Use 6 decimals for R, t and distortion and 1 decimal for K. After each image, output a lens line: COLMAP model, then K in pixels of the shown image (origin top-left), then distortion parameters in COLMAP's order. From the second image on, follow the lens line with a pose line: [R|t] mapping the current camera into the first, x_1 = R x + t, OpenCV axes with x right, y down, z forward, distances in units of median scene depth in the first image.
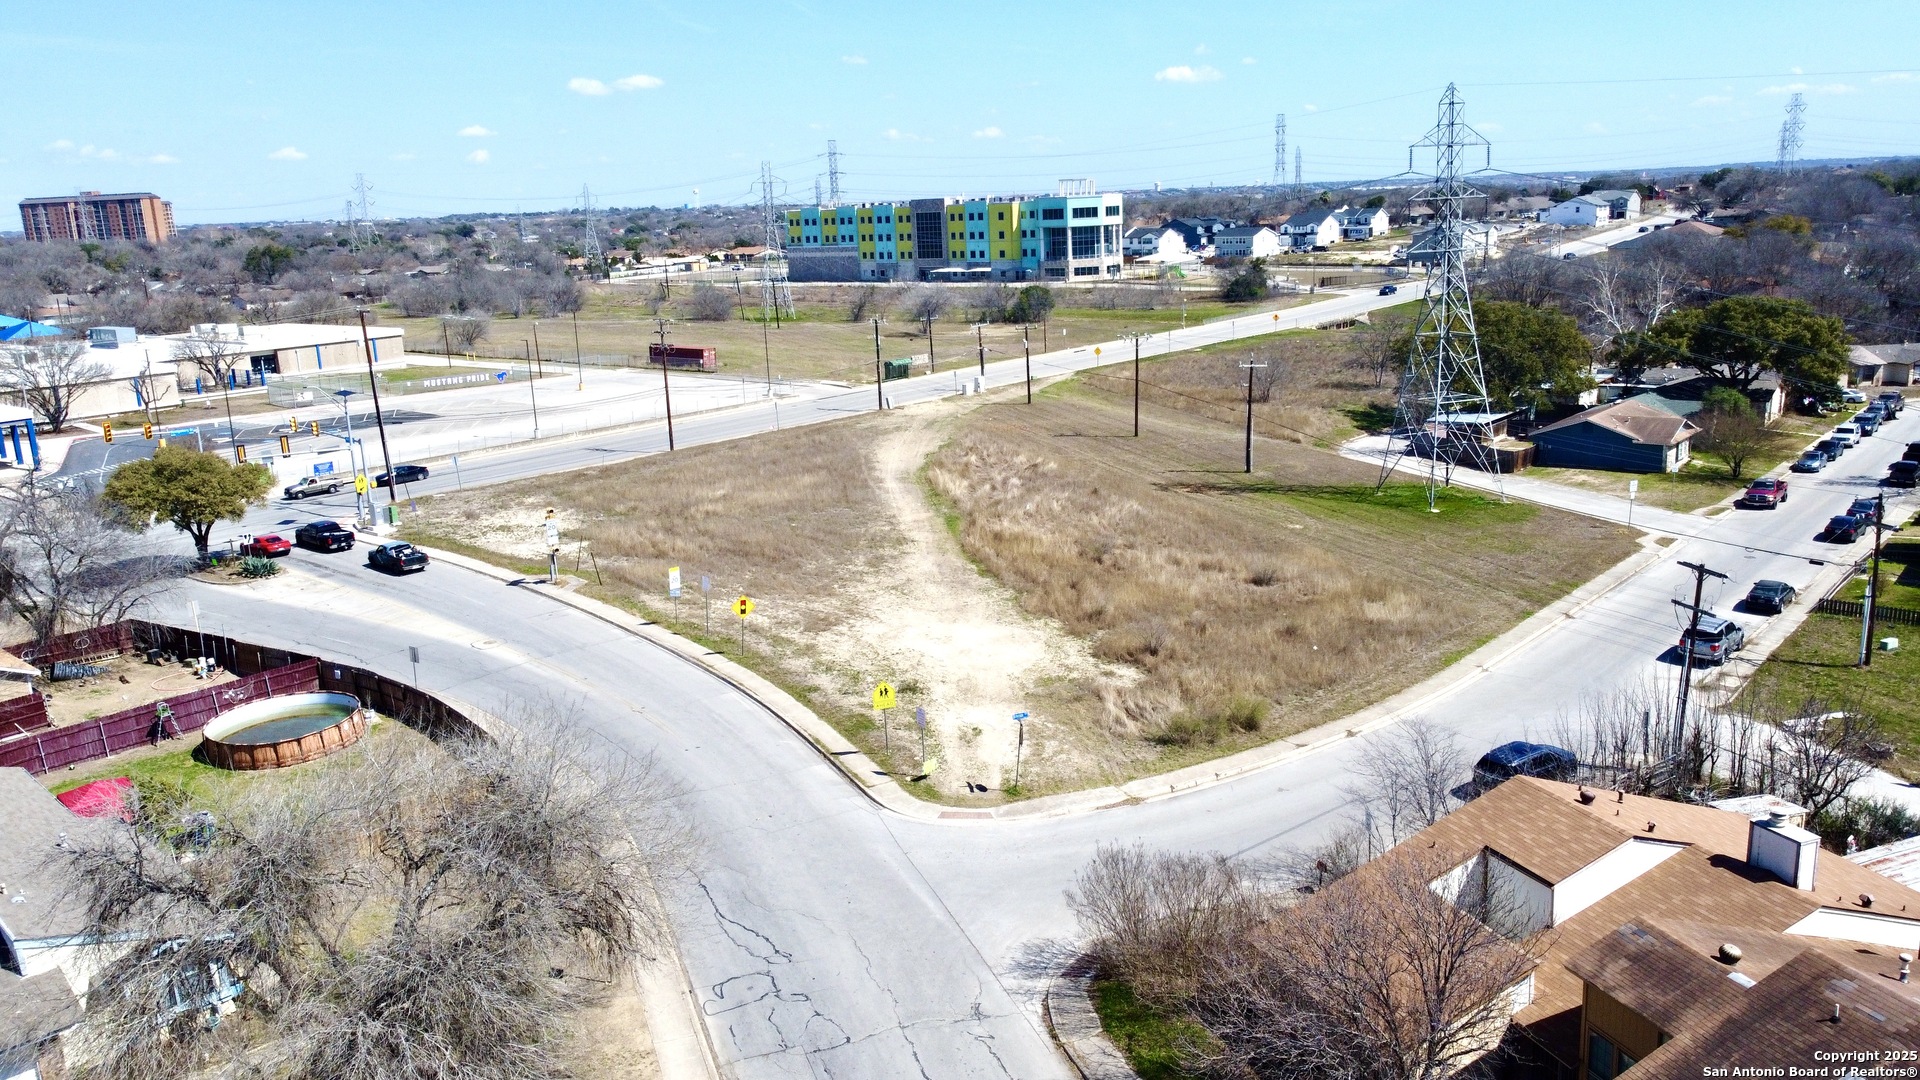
lens RADIAL K [[1454.2, 0, 960.0], [0, 1454.2, 540.0], [0, 0, 1]] dist [0.000147, -0.004706]
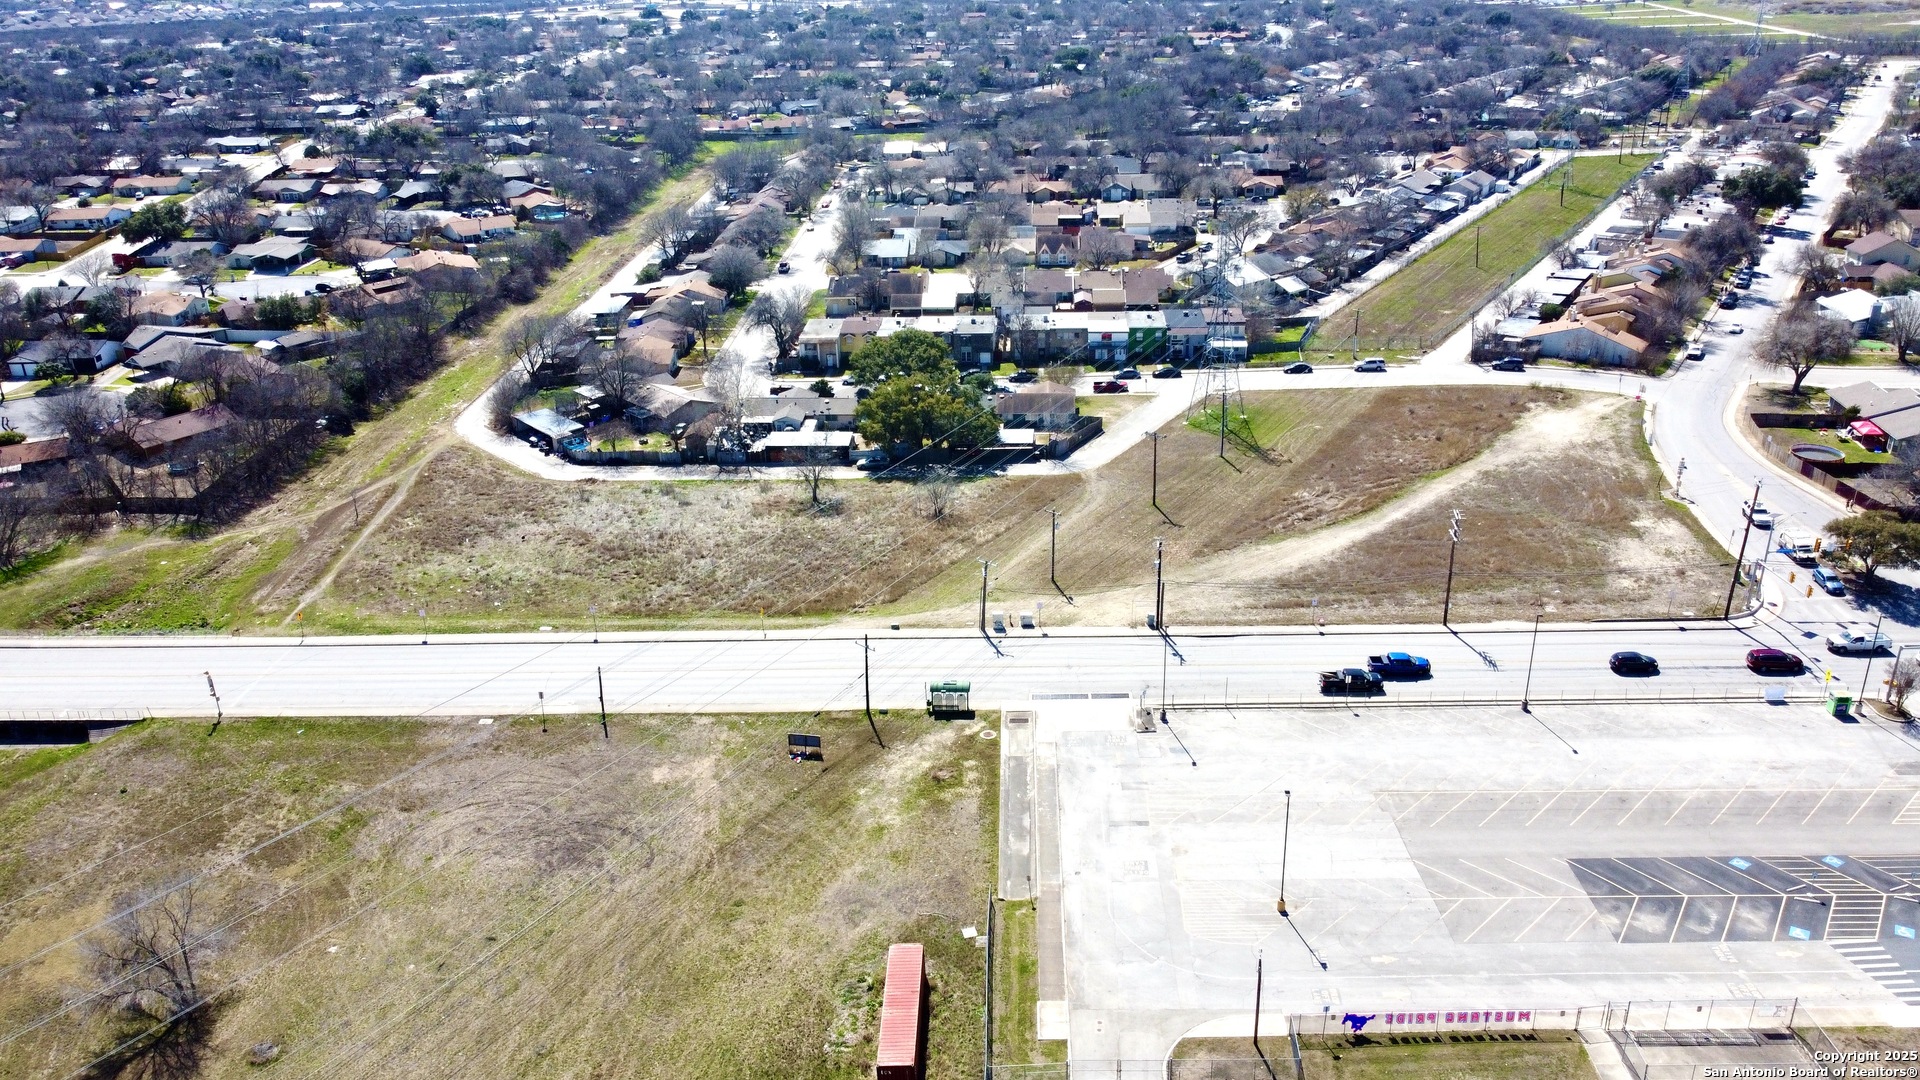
lens RADIAL K [[1454.2, 0, 960.0], [0, 1454.2, 540.0], [0, 0, 1]] dist [0.000147, -0.004706]
pose [[-0.602056, -0.264000, 0.753547, -0.777716], [0.233770, 0.844121, 0.482506, -0.719732], [-0.763466, 0.466652, -0.446492, 1.718293]]
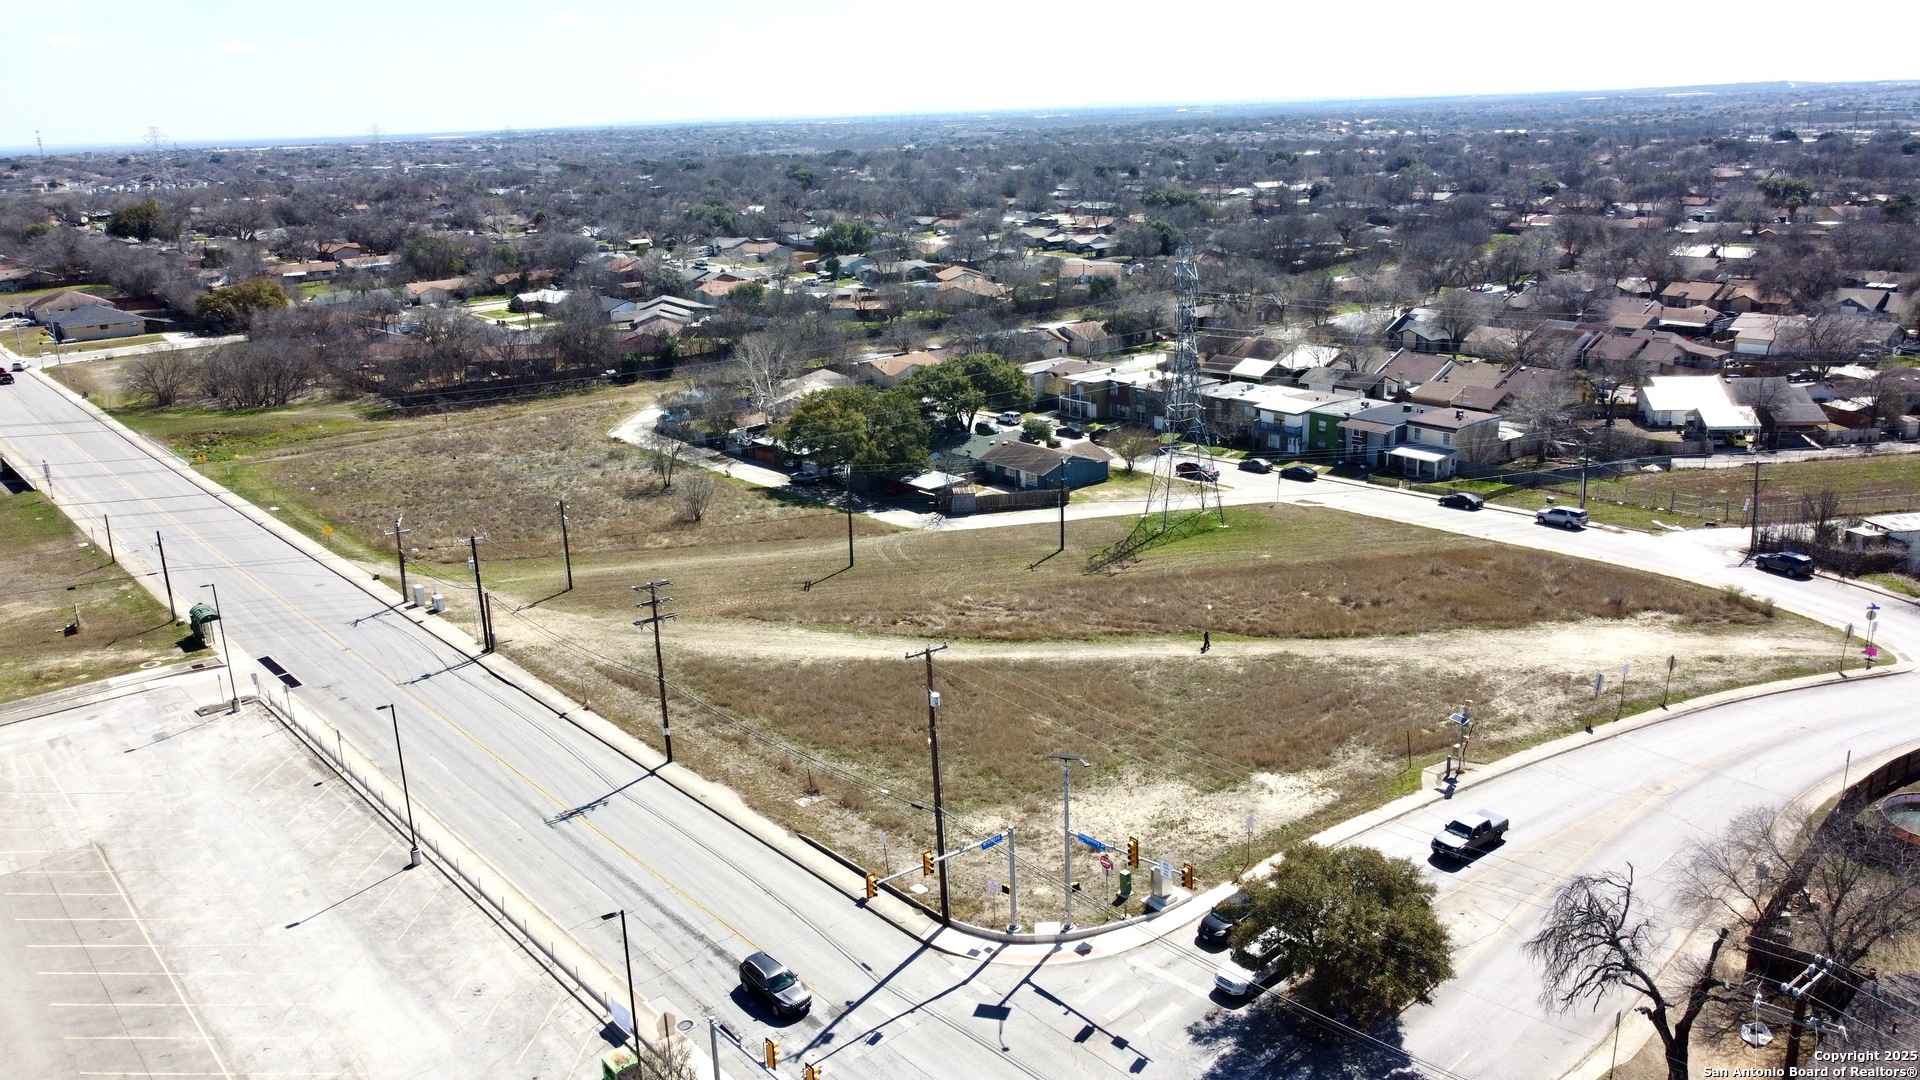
lens RADIAL K [[1454.2, 0, 960.0], [0, 1454.2, 540.0], [0, 0, 1]] dist [0.000147, -0.004706]
pose [[0.184530, -0.246051, 0.951529, -0.805744], [0.254398, 0.947118, 0.195575, -0.261223], [-0.949331, 0.205978, 0.237366, 0.671037]]
